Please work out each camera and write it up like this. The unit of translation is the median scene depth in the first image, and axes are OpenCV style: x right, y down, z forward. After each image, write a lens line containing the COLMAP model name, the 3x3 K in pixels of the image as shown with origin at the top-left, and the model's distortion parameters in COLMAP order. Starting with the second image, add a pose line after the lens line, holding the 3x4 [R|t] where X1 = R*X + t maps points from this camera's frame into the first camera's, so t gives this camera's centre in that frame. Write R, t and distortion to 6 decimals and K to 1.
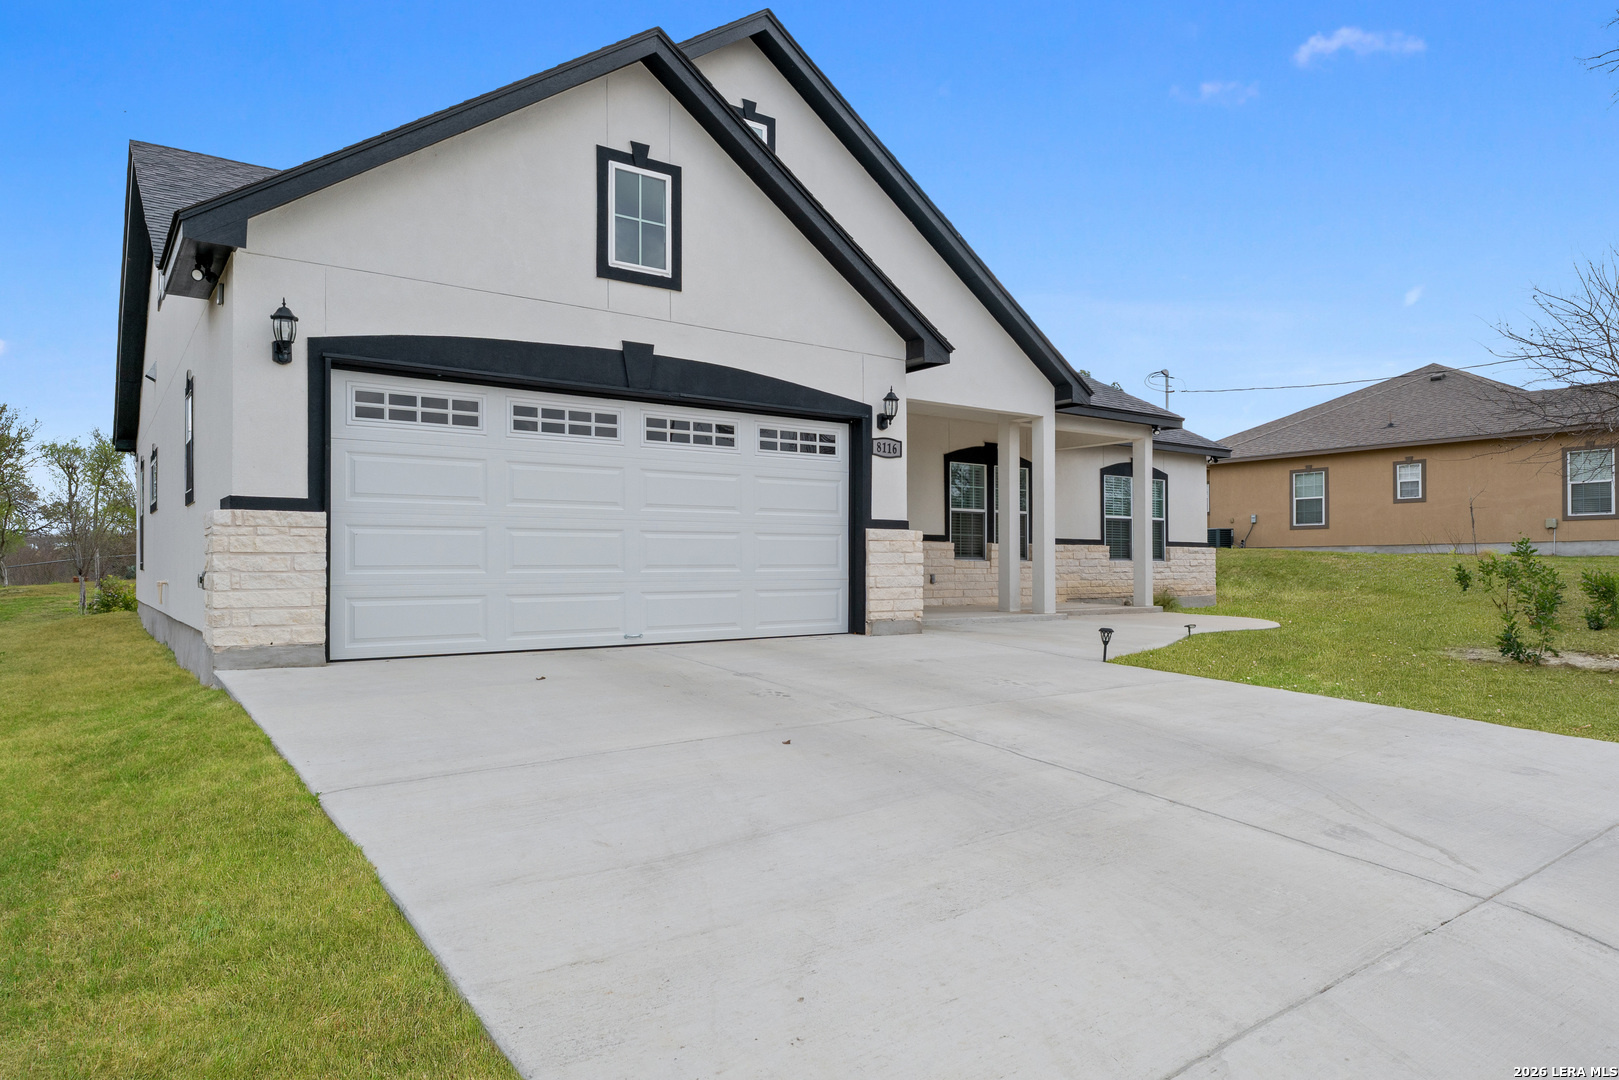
lens RADIAL K [[1012.2, 0, 805.4], [0, 1012.2, 545.2], [0, 0, 1]] dist [-0.000534, -0.000700]
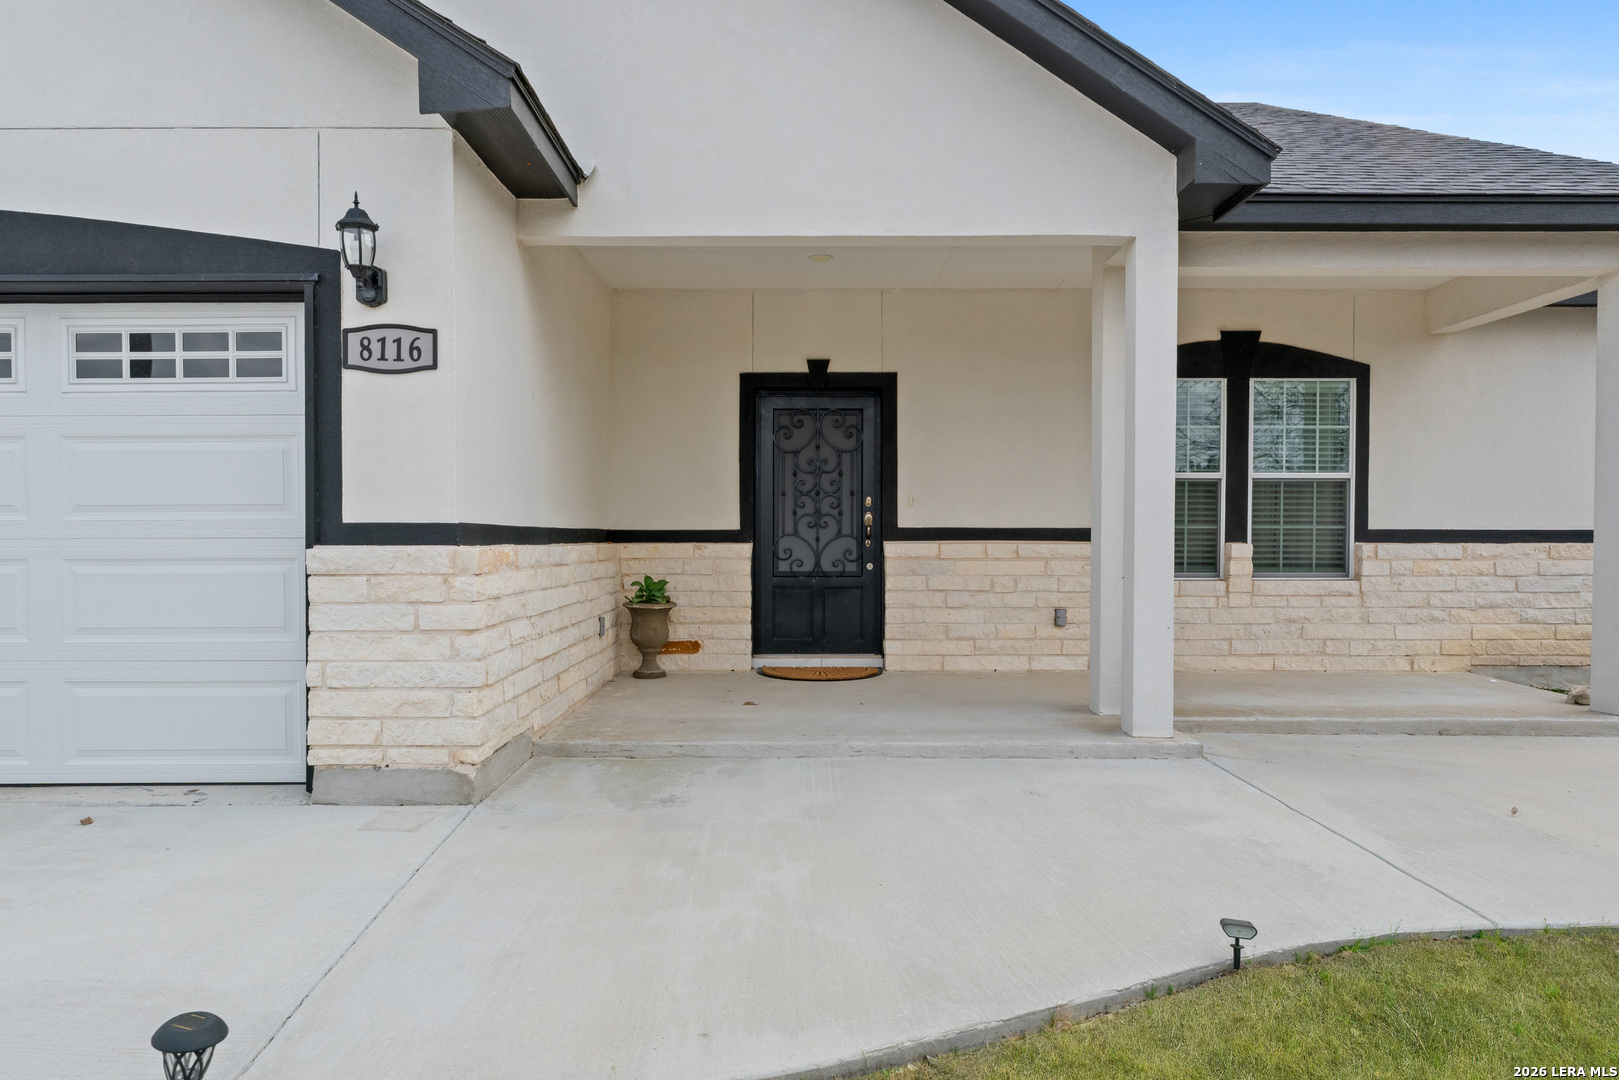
lens RADIAL K [[1005.0, 0, 810.0], [0, 1005.0, 536.7], [0, 0, 1]] dist [-0.003609, 0.000232]
pose [[0.805107, -0.000463, -0.593130, 0.458913], [0.013328, 0.999761, 0.017312, -0.024012], [0.592980, -0.021843, 0.804921, 0.764179]]
